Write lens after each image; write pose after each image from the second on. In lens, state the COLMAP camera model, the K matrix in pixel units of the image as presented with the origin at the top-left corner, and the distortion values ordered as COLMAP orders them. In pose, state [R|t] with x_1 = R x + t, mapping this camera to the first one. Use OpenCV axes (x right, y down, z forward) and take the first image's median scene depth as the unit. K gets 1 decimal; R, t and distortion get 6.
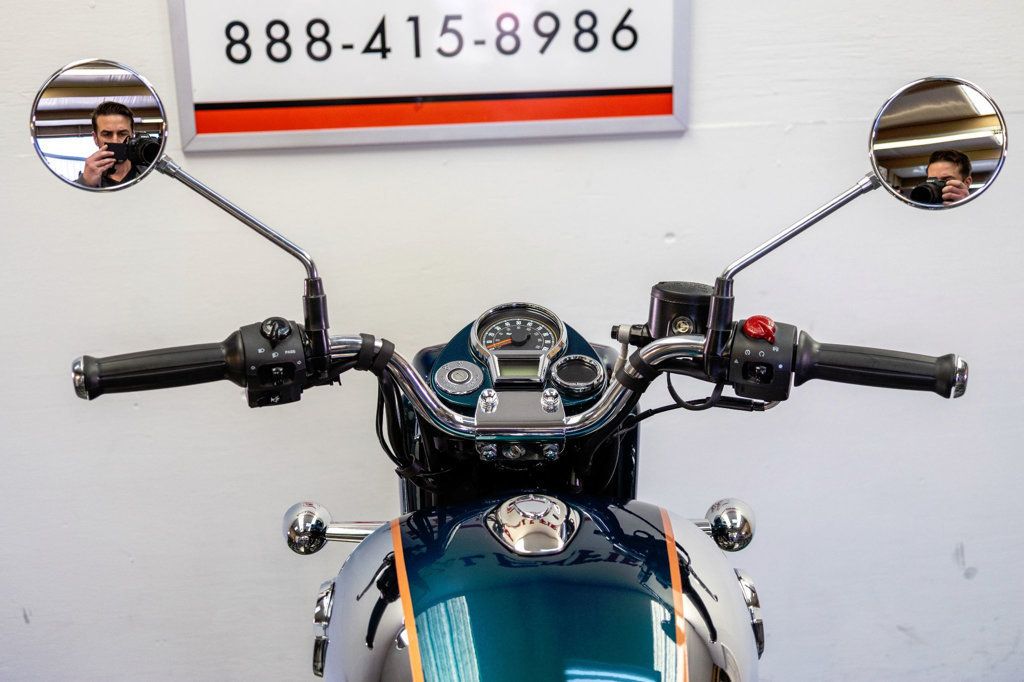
lens RADIAL K [[1436.7, 0, 521.1], [0, 1436.7, 335.7], [0, 0, 1]] dist [0.037986, 0.000000]
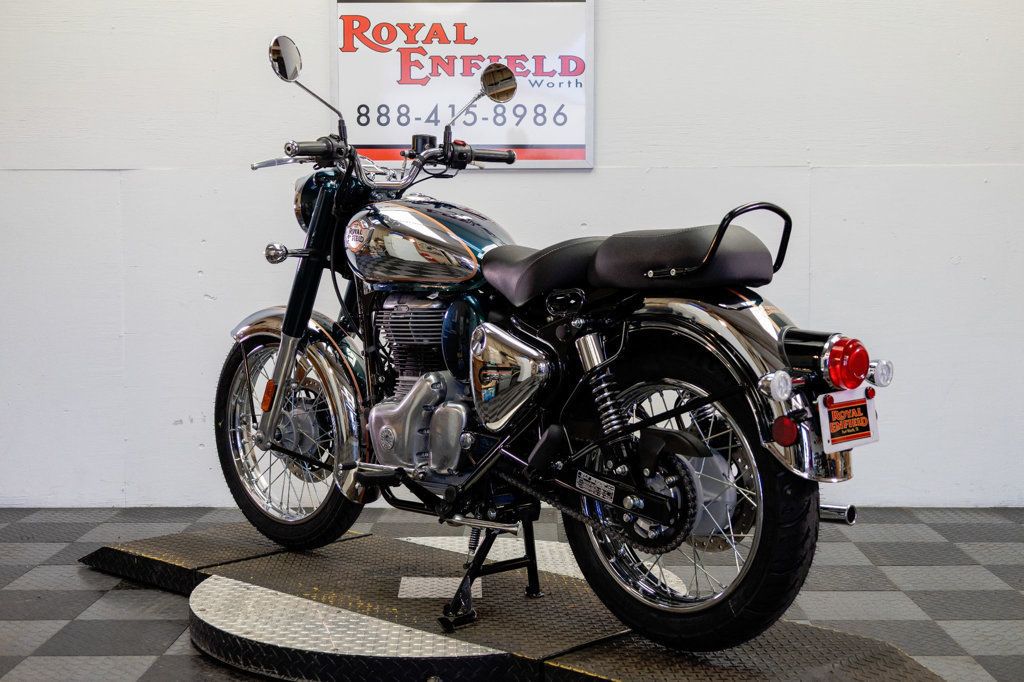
lens RADIAL K [[1436.7, 0, 513.3], [0, 1436.7, 338.6], [0, 0, 1]] dist [0.037986, 0.000000]
pose [[0.994381, 0.034556, -0.100066, 0.215385], [-0.054072, 0.978415, -0.199448, 0.476412], [0.091014, 0.203738, 0.974786, -0.840502]]
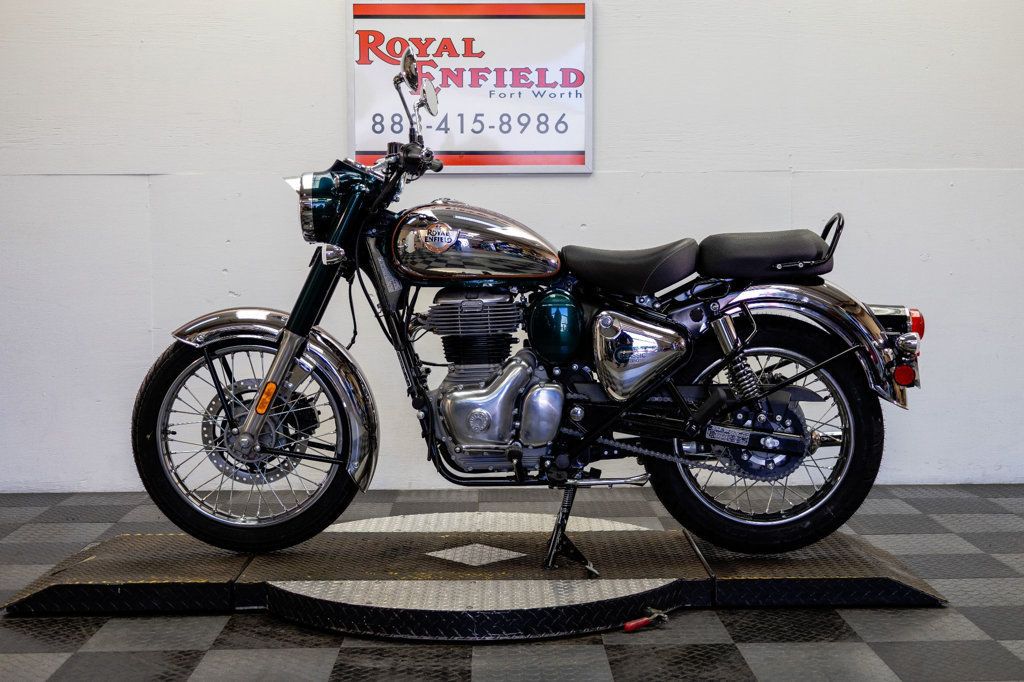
lens RADIAL K [[1436.7, 0, 511.7], [0, 1436.7, 341.3], [0, 0, 1]] dist [0.037986, 0.000000]
pose [[0.997536, 0.029594, -0.063607, 0.143237], [-0.041687, 0.979286, -0.198143, 0.518268], [0.056425, 0.200306, 0.978107, -0.990767]]
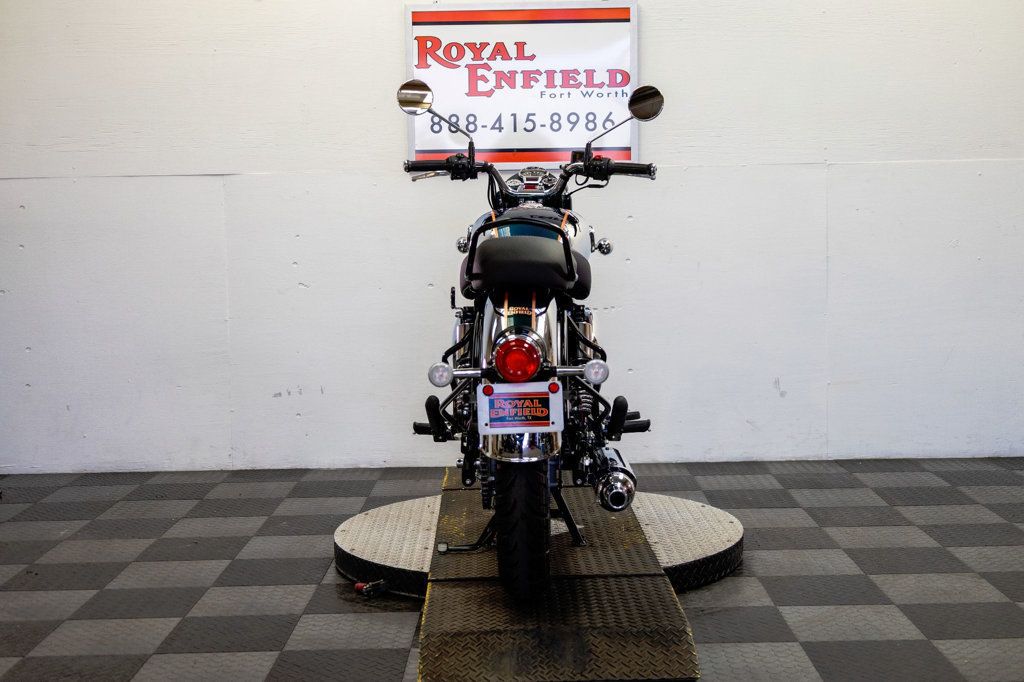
lens RADIAL K [[1436.7, 0, 517.2], [0, 1436.7, 342.8], [0, 0, 1]] dist [0.037986, 0.000000]
pose [[0.996137, 0.021199, -0.085216, 0.128897], [-0.035975, 0.983767, -0.175807, 0.522508], [0.080105, 0.178194, 0.980729, -1.133871]]
